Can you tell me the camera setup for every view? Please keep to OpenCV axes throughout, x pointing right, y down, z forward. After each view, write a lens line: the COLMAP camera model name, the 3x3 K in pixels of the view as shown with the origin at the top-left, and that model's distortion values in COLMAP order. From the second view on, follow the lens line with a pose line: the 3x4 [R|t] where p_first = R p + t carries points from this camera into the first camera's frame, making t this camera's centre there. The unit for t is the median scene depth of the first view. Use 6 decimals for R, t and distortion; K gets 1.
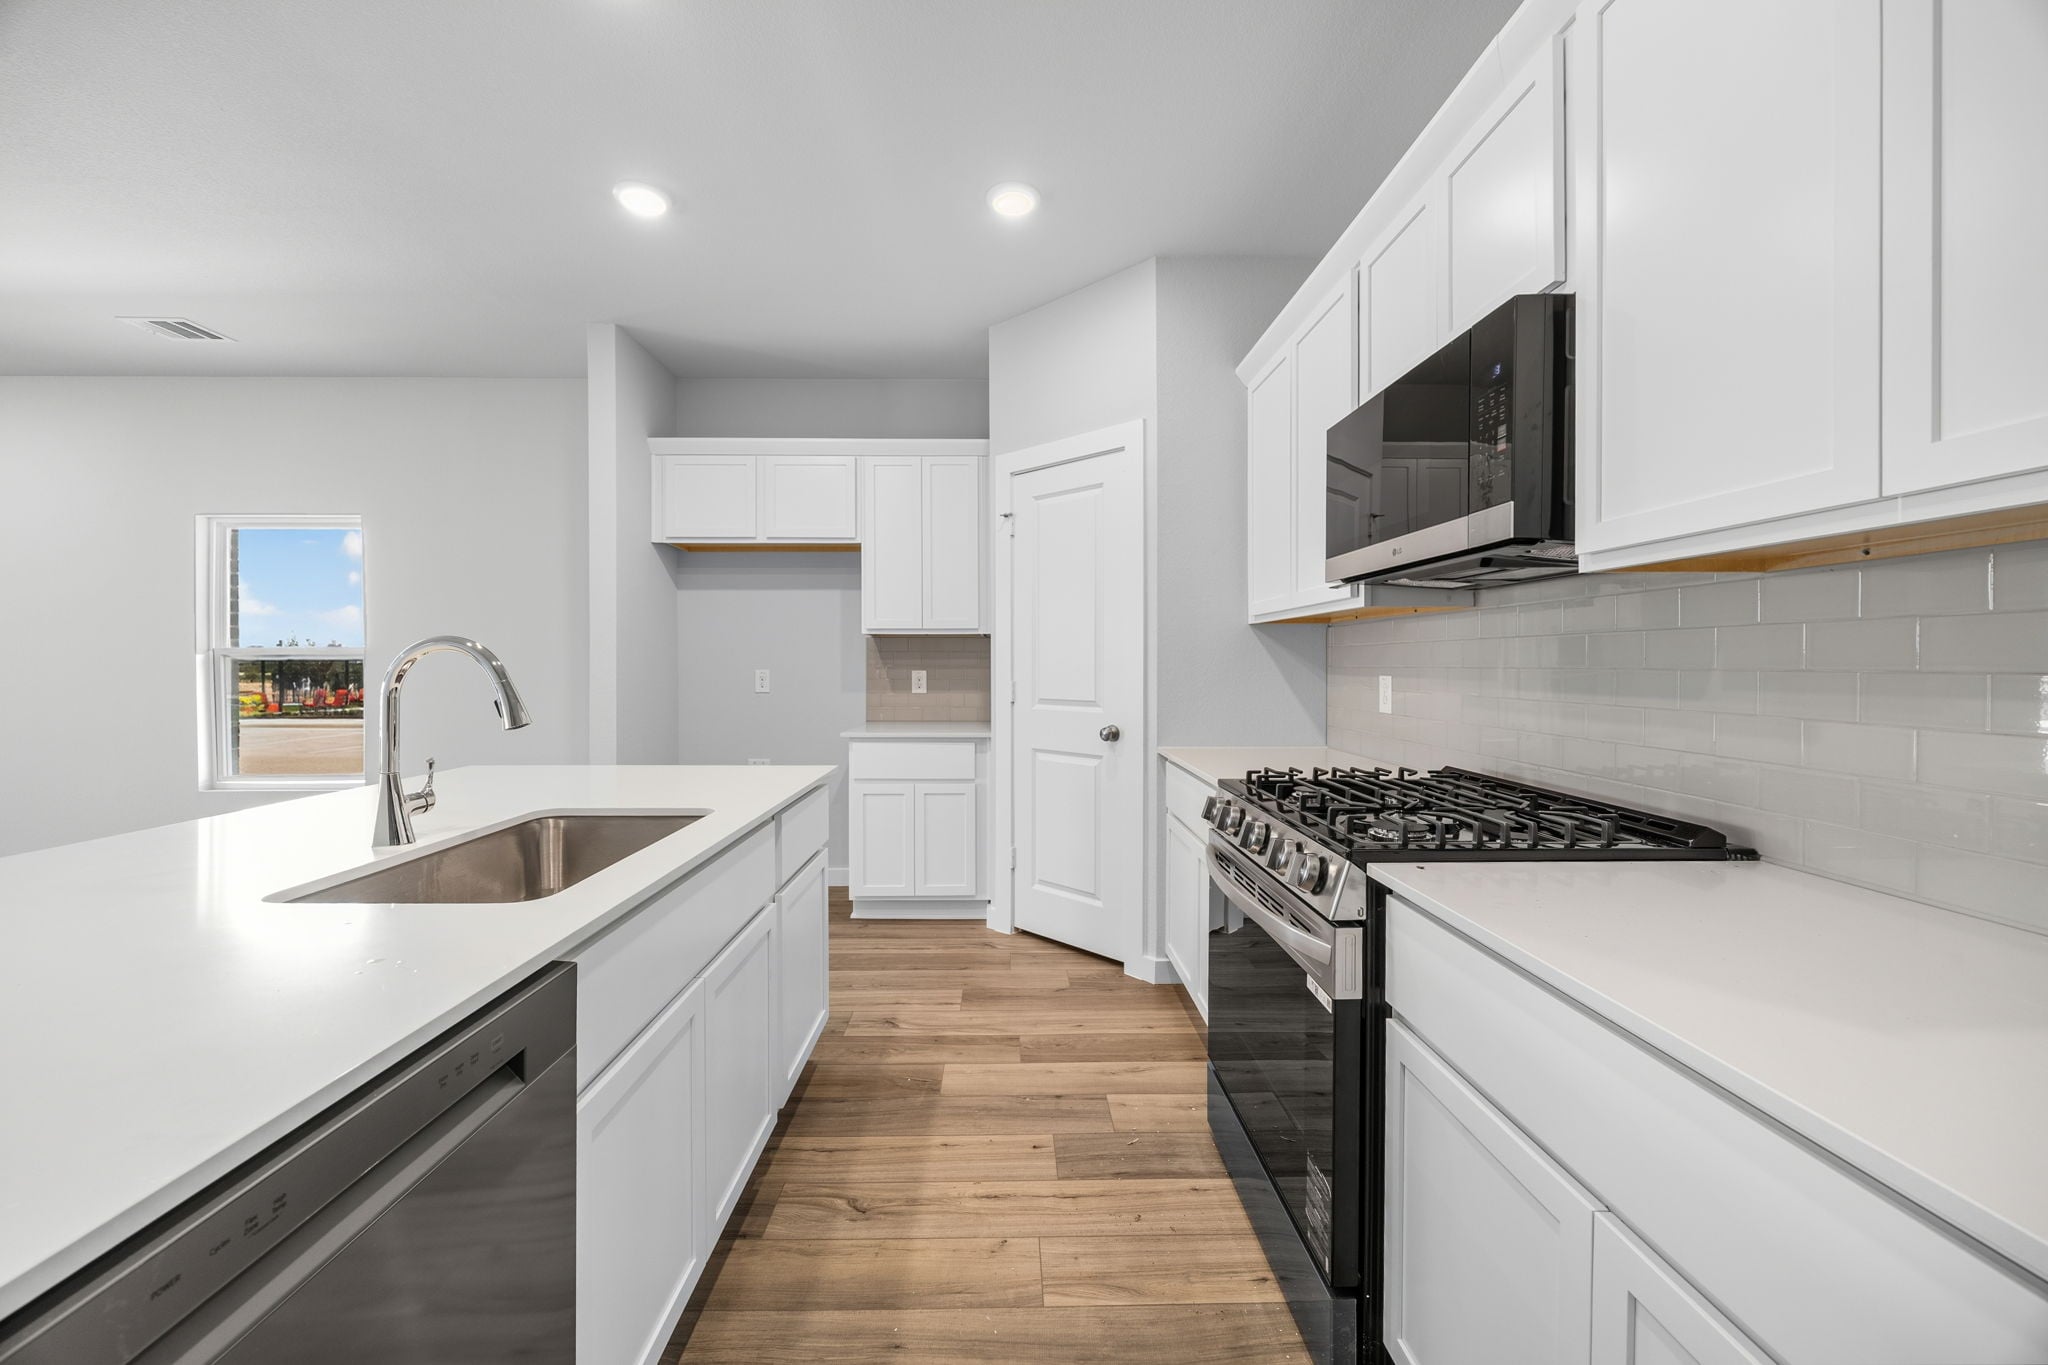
lens RADIAL K [[782.8, 0, 1020.5], [0, 782.8, 665.7], [0, 0, 1]] dist [-0.003342, 0.000404]
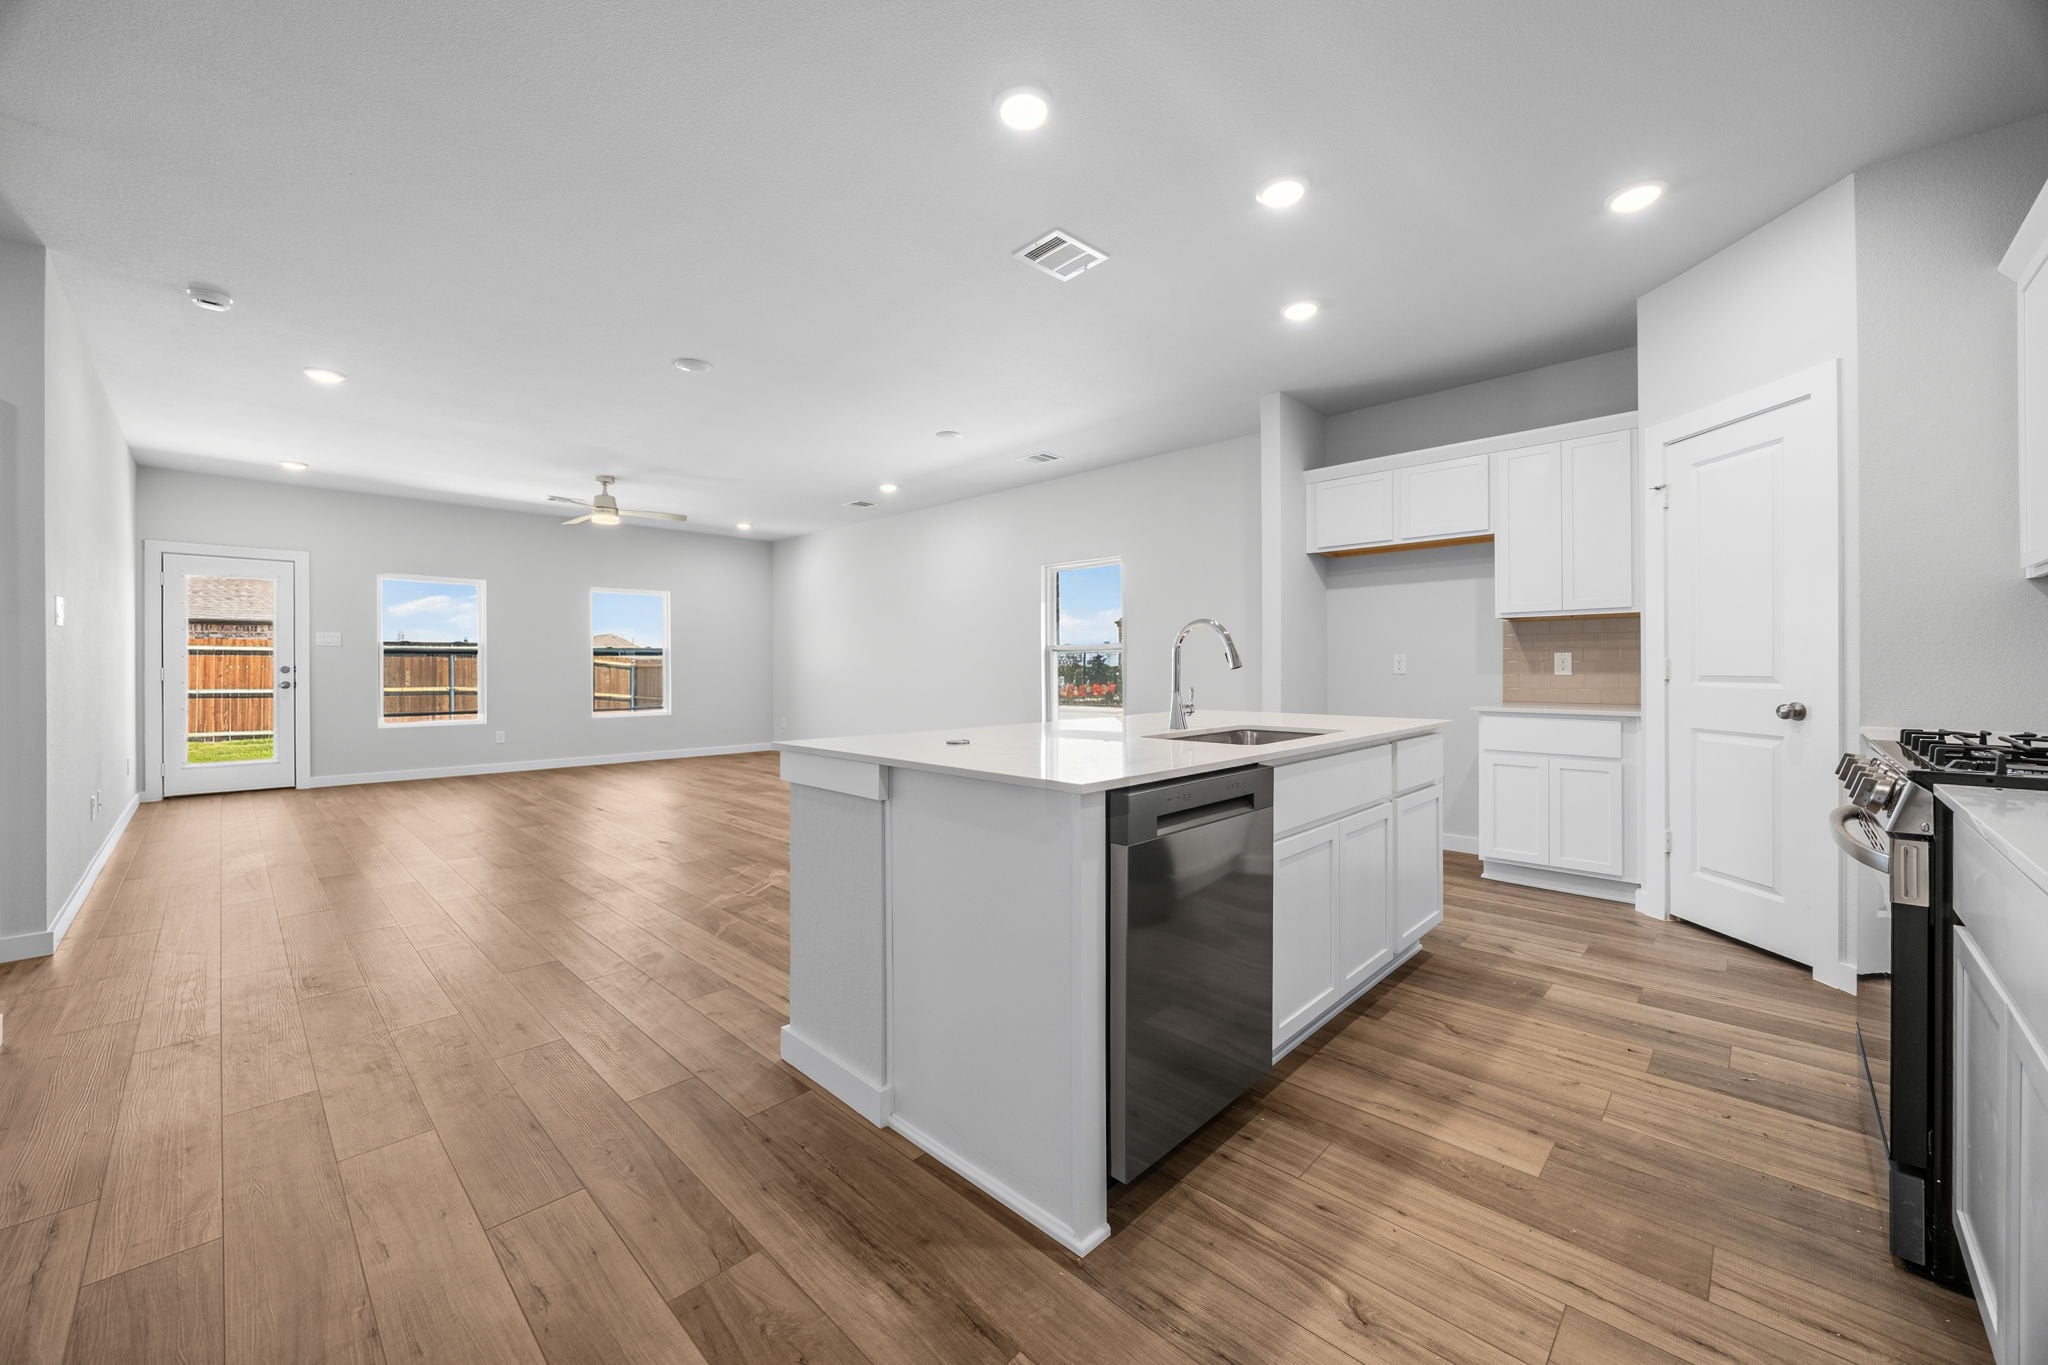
lens RADIAL K [[782.8, 0, 1017.4], [0, 782.8, 672.0], [0, 0, 1]] dist [-0.003342, 0.000404]
pose [[0.701569, 0.002126, -0.712599, 0.156575], [0.001025, 0.999992, 0.003992, 0.043607], [0.712601, -0.003530, 0.701561, -0.338973]]
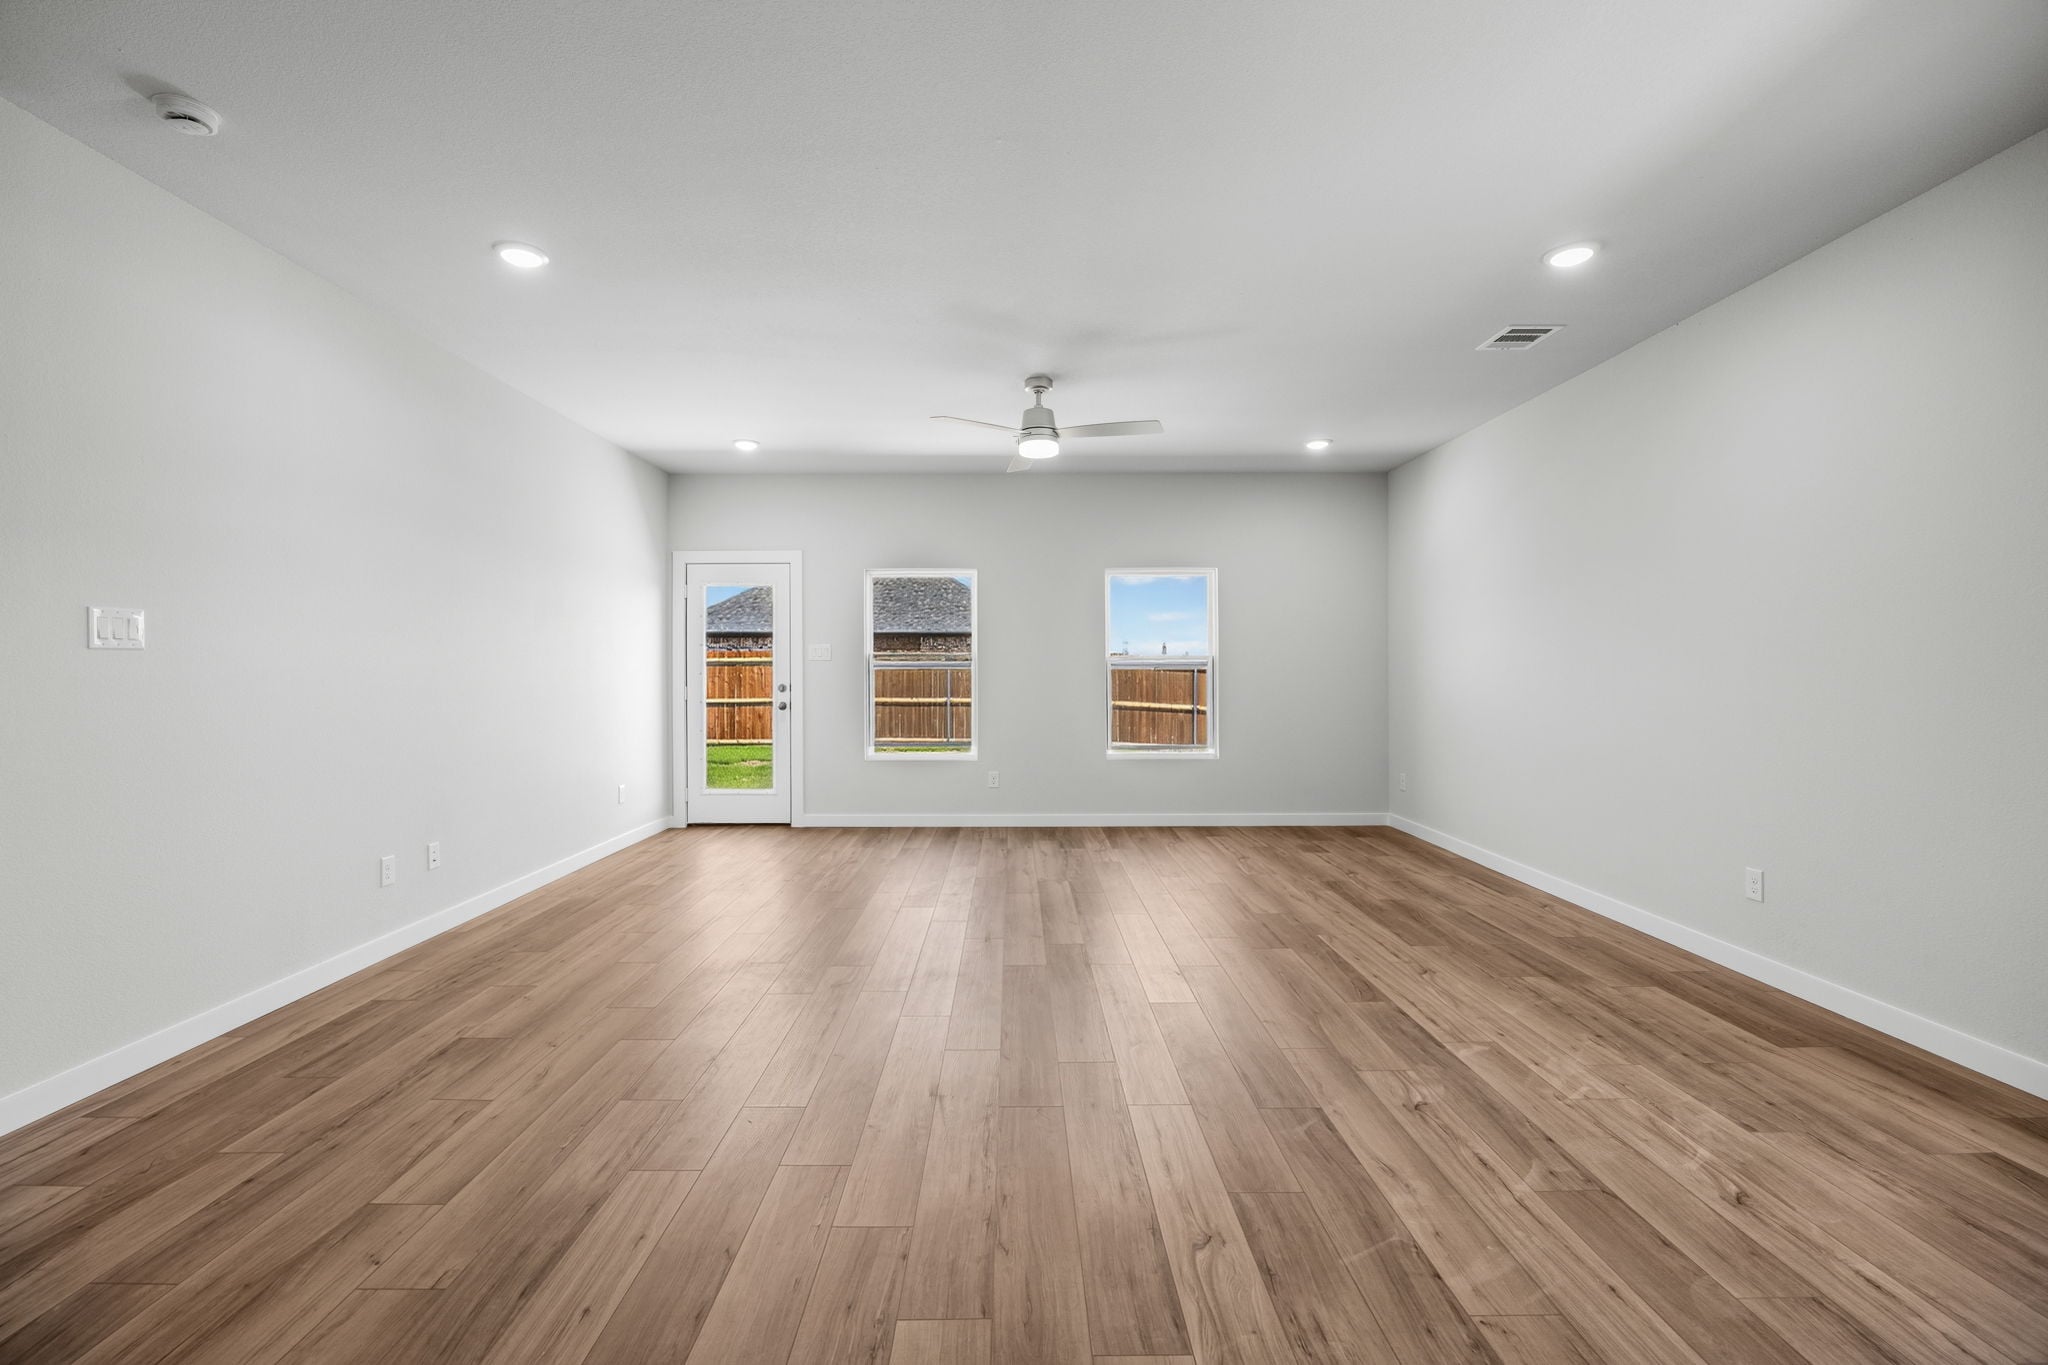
lens RADIAL K [[899.1, 0, 1025.4], [0, 899.1, 684.2], [0, 0, 1]] dist [-0.014156, 0.000676]
pose [[-0.013263, 0.011951, -0.999841, -0.836489], [-0.001720, 0.999927, 0.011975, -0.000958], [0.999911, 0.001878, -0.013241, 0.508948]]
